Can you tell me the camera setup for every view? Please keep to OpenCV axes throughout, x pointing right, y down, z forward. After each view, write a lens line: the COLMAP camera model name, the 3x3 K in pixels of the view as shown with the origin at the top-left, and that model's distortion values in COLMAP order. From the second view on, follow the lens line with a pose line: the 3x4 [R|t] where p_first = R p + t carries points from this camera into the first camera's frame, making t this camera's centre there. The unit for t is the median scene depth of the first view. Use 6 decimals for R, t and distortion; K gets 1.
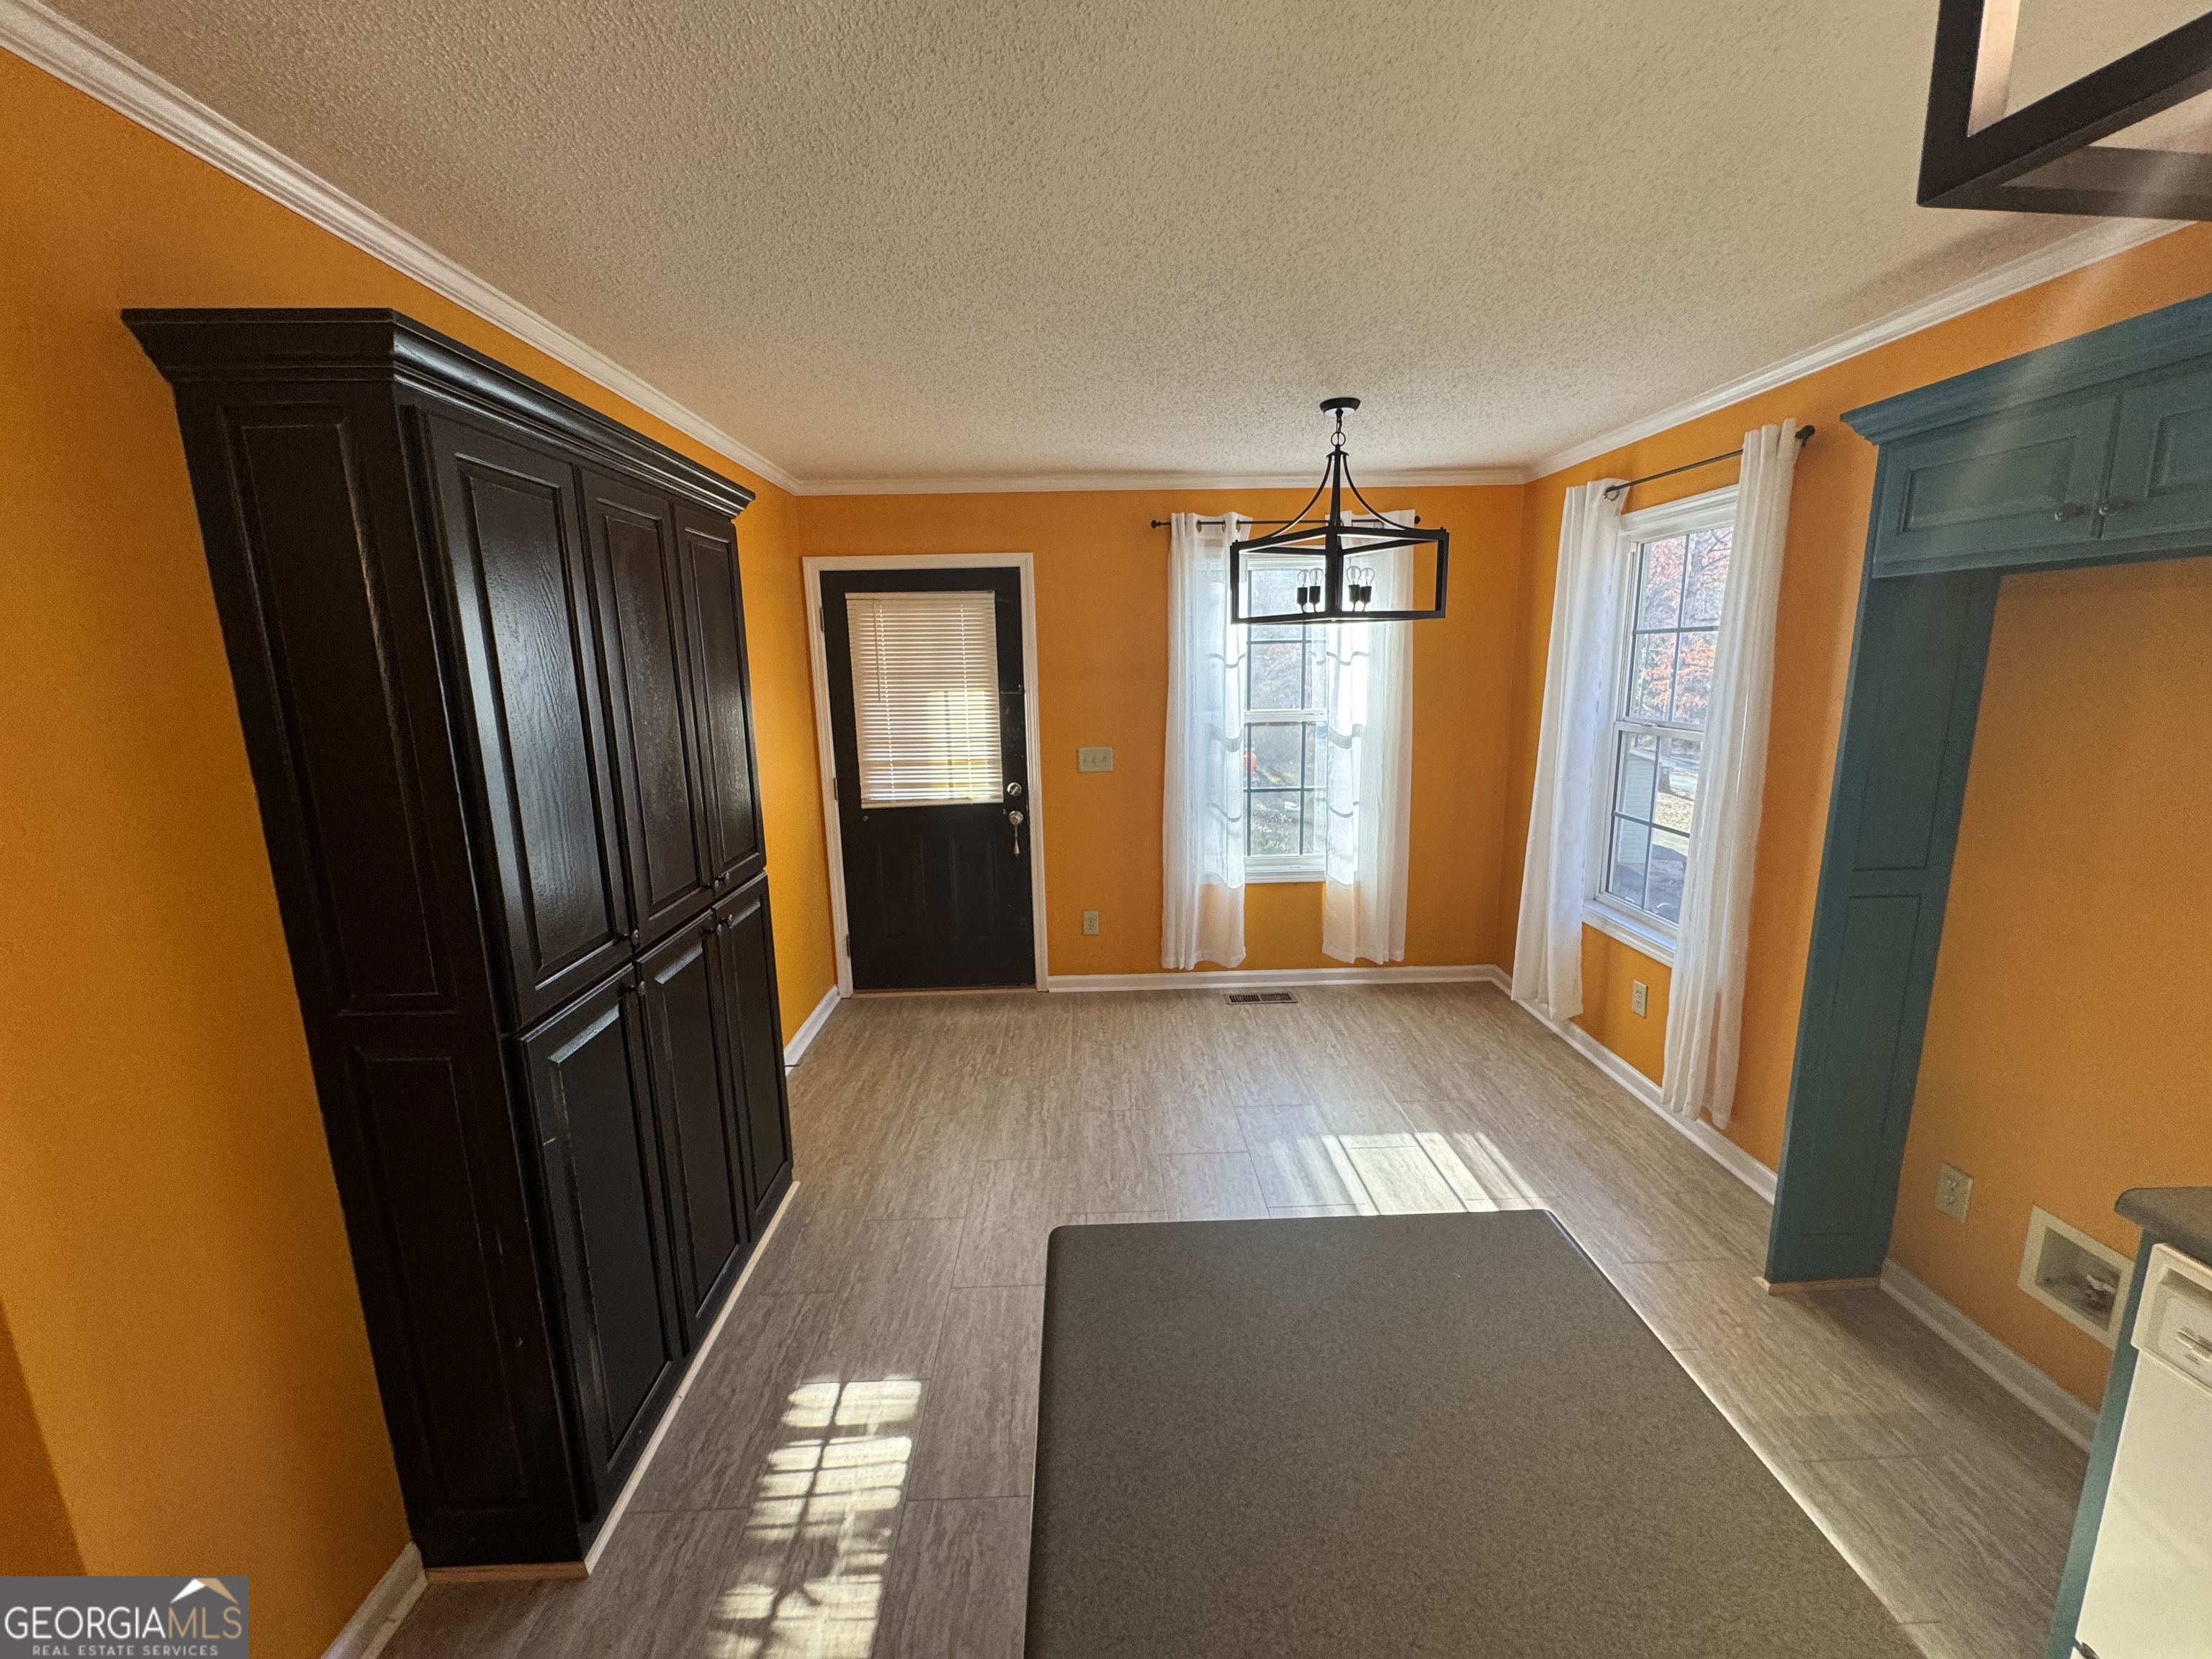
lens RADIAL K [[883.4, 0, 1116.5], [0, 883.4, 830.6], [0, 0, 1]] dist [-0.000206, -0.000003]
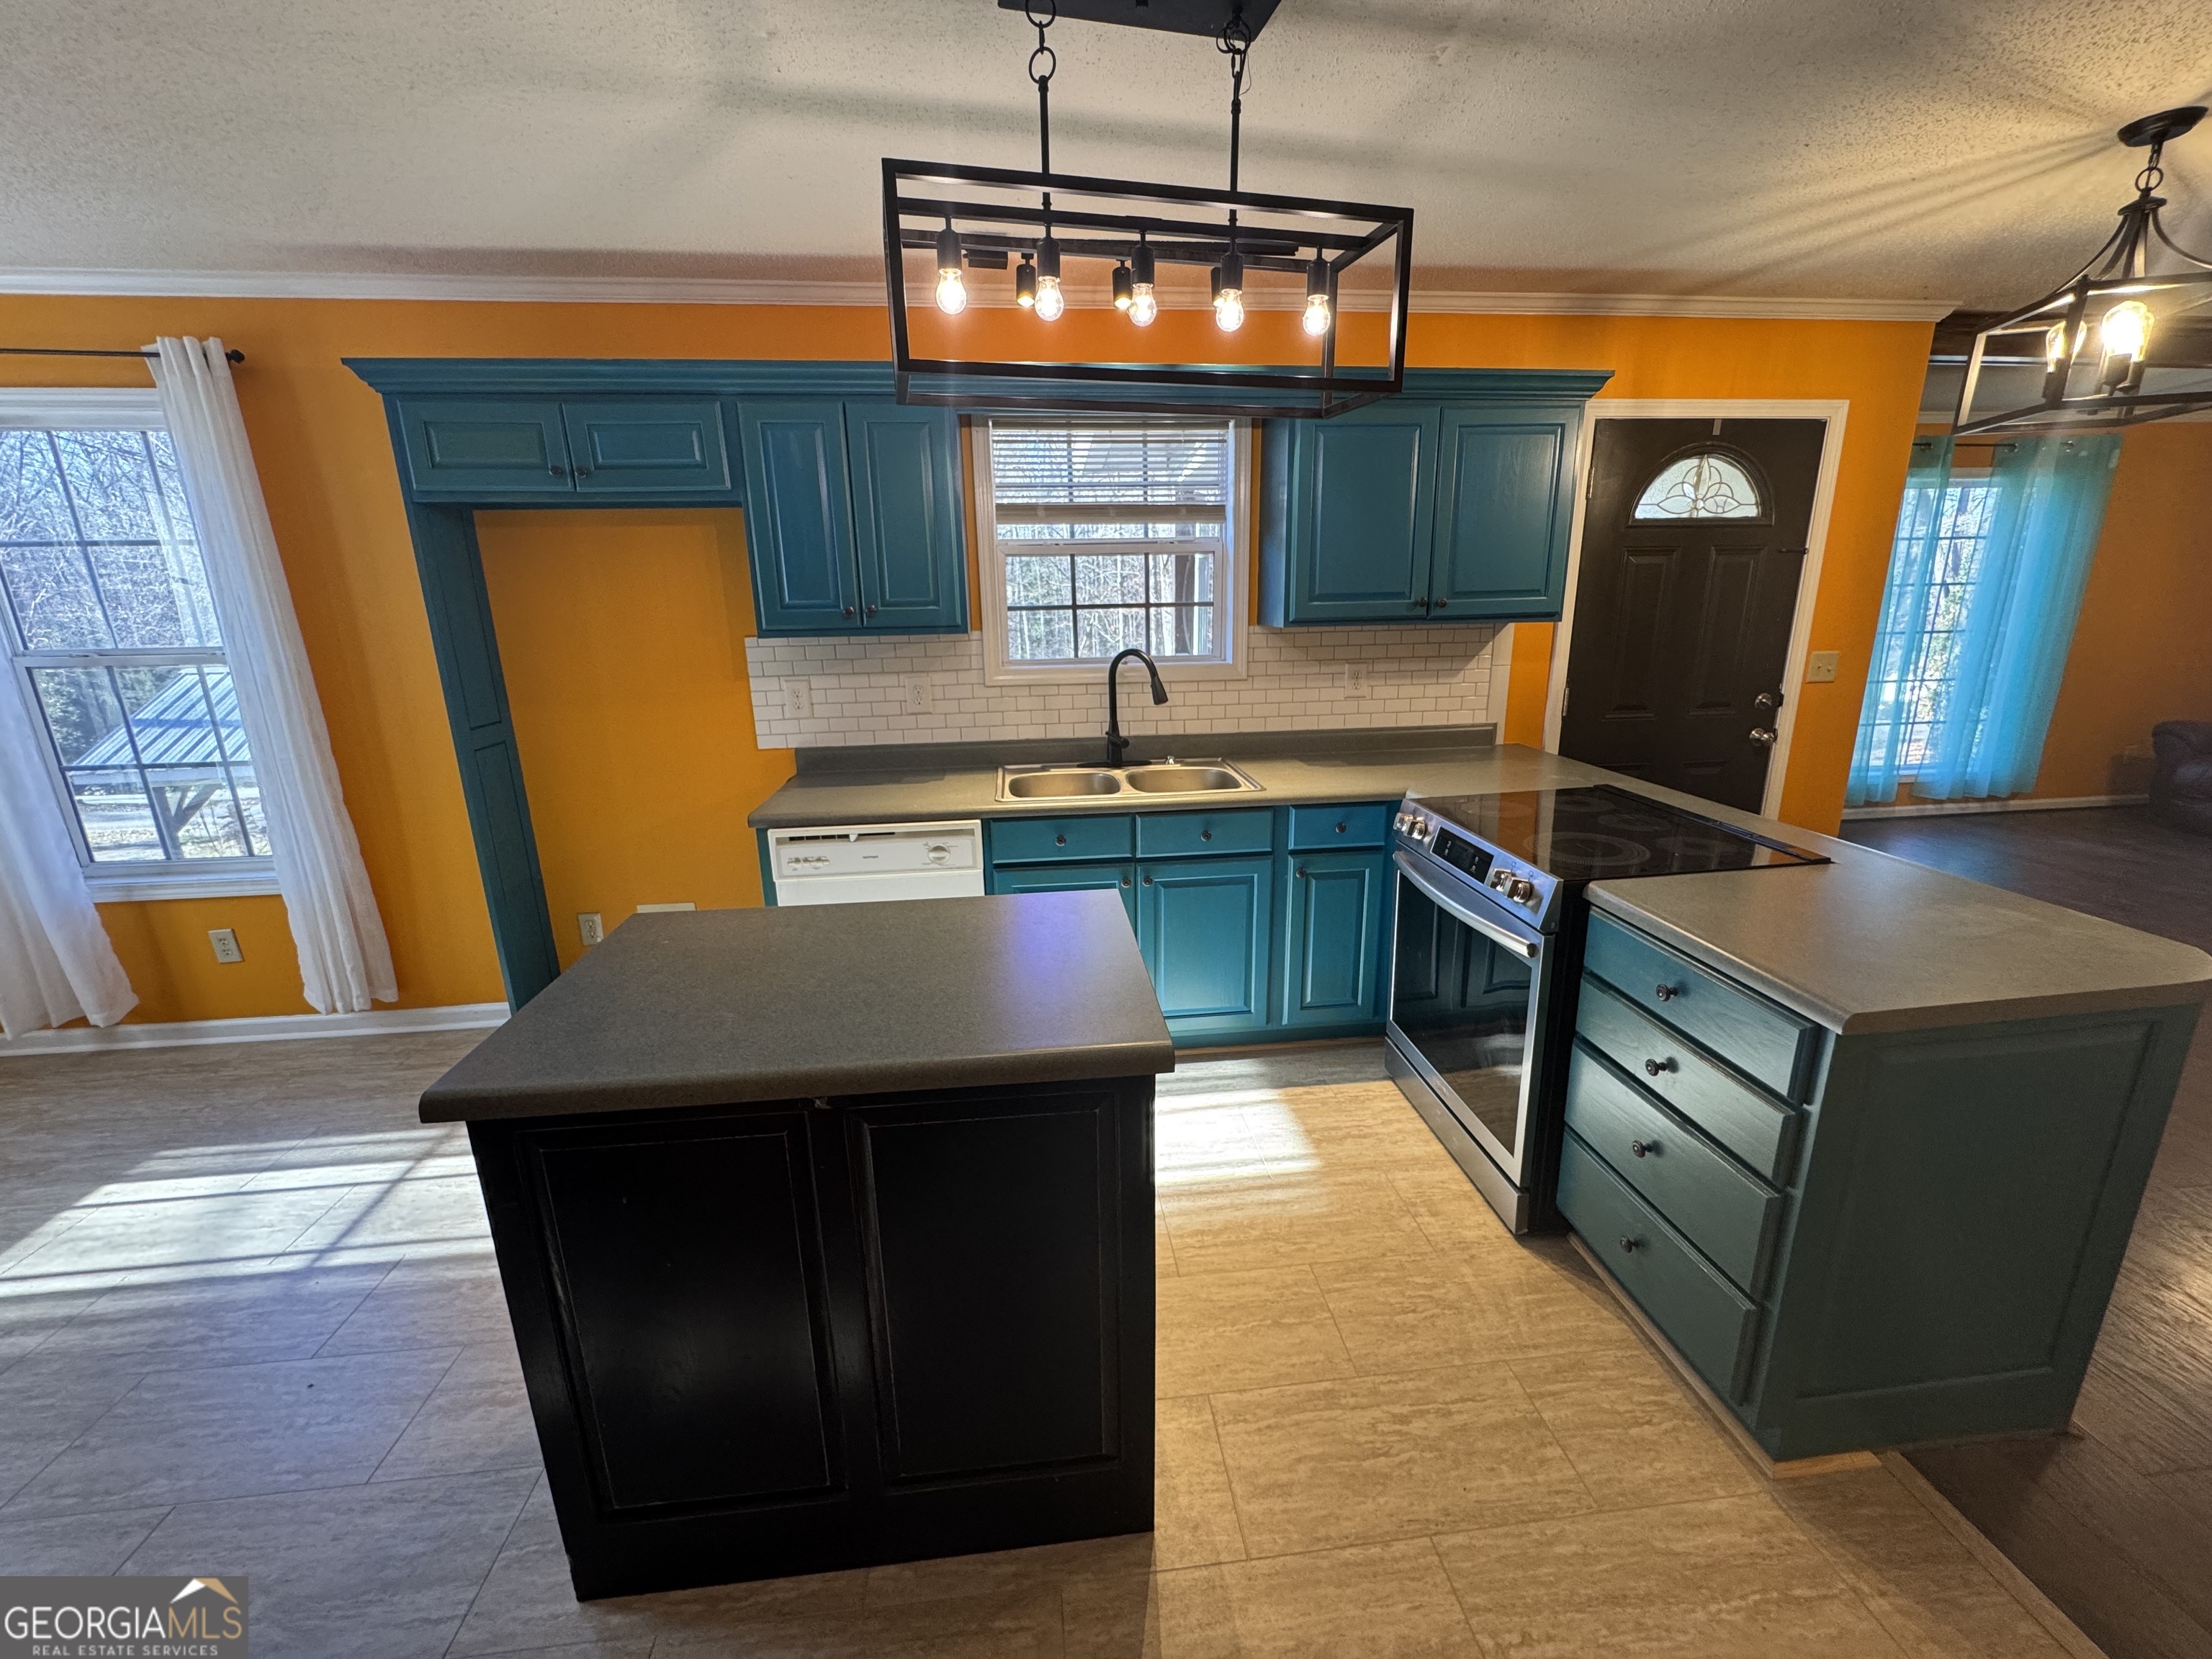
lens RADIAL K [[883.4, 0, 1116.5], [0, 883.4, 830.6], [0, 0, 1]] dist [-0.000206, -0.000003]
pose [[-0.091152, -0.235570, 0.967573, -0.370478], [0.210414, 0.945126, 0.249927, 0.039843], [-0.973354, 0.226373, -0.036583, 0.091226]]
